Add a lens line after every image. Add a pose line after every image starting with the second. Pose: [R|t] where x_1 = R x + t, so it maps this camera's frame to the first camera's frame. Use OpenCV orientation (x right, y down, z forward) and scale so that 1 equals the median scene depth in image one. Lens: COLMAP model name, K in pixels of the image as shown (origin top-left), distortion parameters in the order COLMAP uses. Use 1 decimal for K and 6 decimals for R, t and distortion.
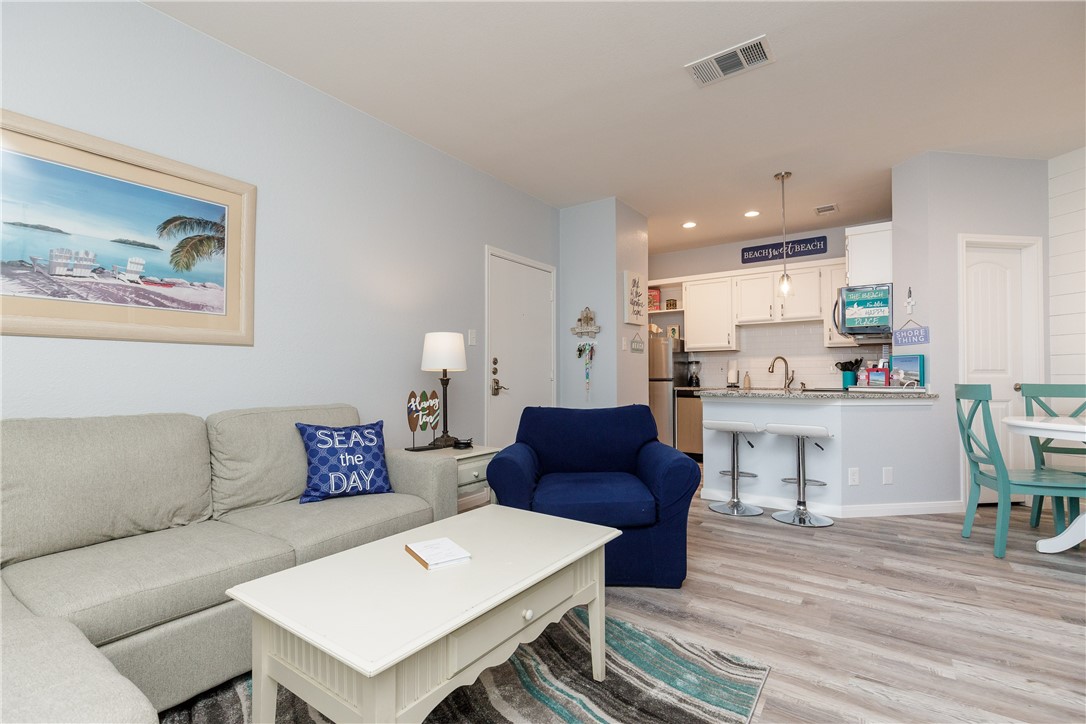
lens RADIAL K [[487.8, 0, 511.6], [0, 487.8, 362.8], [0, 0, 1]] dist [0.000217, 0.000205]
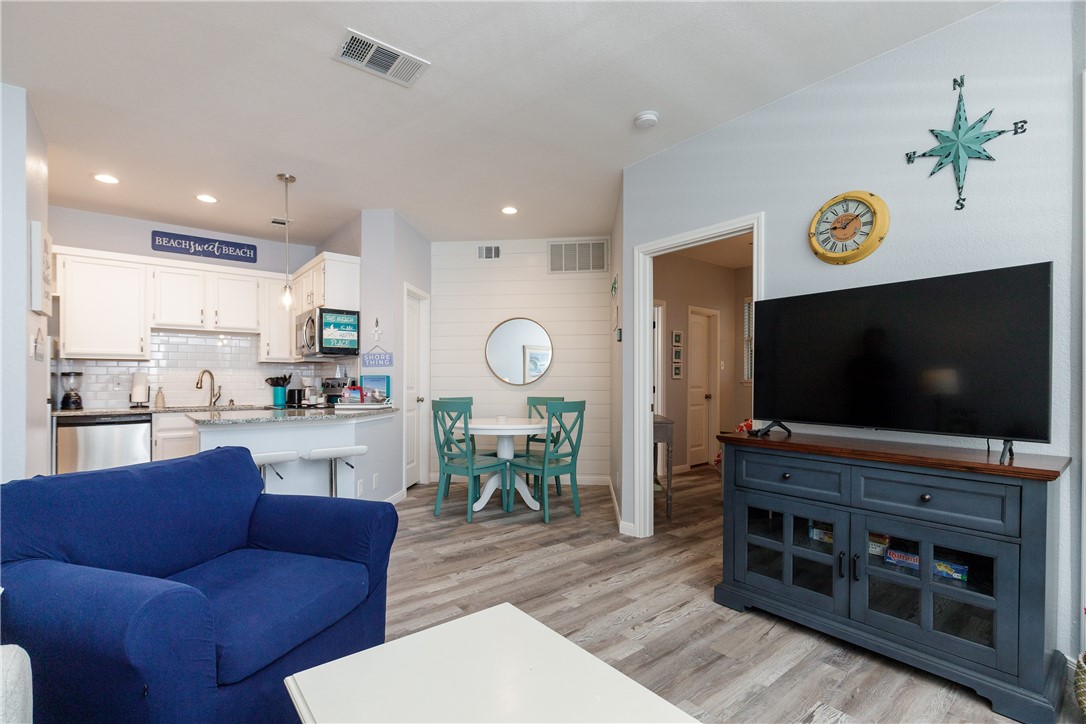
lens RADIAL K [[498.9, 0, 538.5], [0, 498.9, 380.6], [0, 0, 1]] dist [-0.001913, -0.000088]
pose [[0.243033, 0.001143, 0.970017, -0.194125], [-0.023627, 0.999710, 0.004741, -0.014054], [-0.969730, -0.024071, 0.242990, 0.246470]]
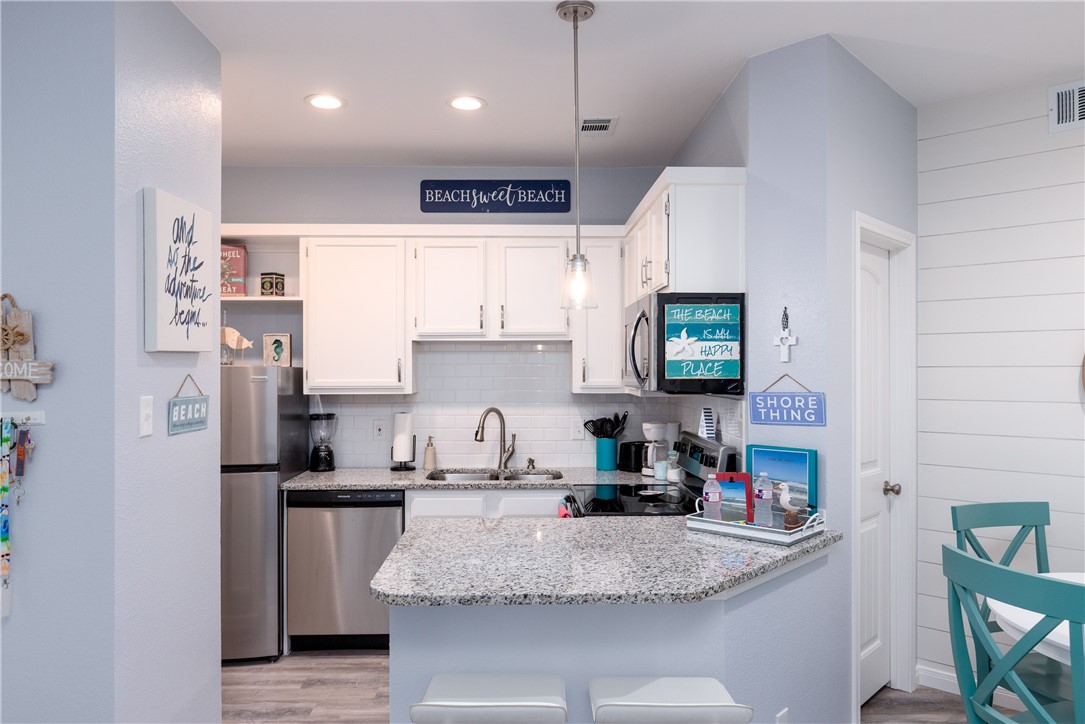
lens RADIAL K [[754.9, 0, 542.5], [0, 754.9, 362.0], [0, 0, 1]] dist [-0.000505, -0.002068]
pose [[0.771312, 0.002827, 0.636450, 0.111776], [-0.011580, 0.999887, 0.009592, -0.078965], [-0.636351, -0.014769, 0.771258, 0.431628]]
